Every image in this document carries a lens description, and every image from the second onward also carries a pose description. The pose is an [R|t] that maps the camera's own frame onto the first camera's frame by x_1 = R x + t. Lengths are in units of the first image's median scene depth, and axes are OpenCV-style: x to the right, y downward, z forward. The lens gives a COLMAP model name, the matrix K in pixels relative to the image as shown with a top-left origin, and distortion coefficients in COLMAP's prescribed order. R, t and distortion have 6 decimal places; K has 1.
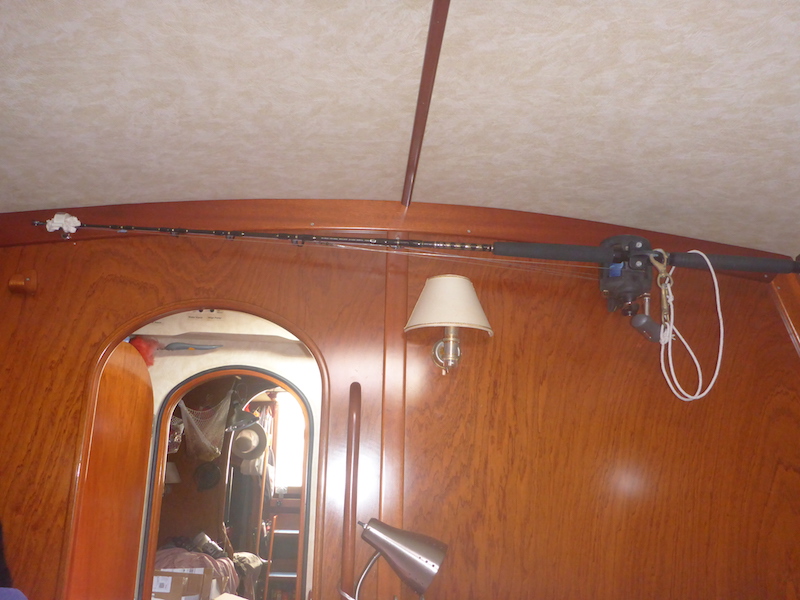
lens RADIAL K [[699.3, 0, 400.0], [0, 699.3, 300.0], [0, 0, 1]] dist [-0.005159, -0.006583]
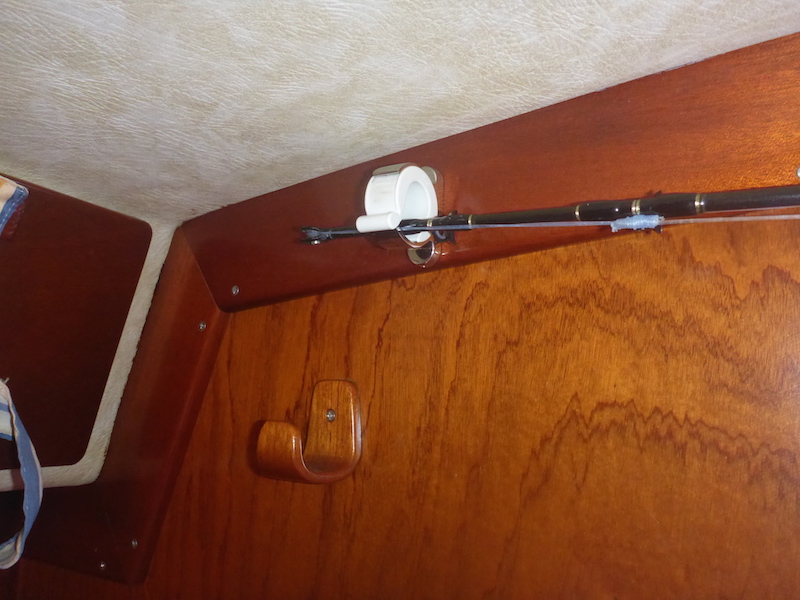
lens RADIAL K [[699.3, 0, 400.0], [0, 699.3, 300.0], [0, 0, 1]] dist [-0.005159, -0.006583]
pose [[0.755391, -0.010657, -0.655188, -0.316846], [0.162443, 0.971703, 0.171482, -0.120361], [0.634820, -0.235967, 0.735747, 0.800138]]
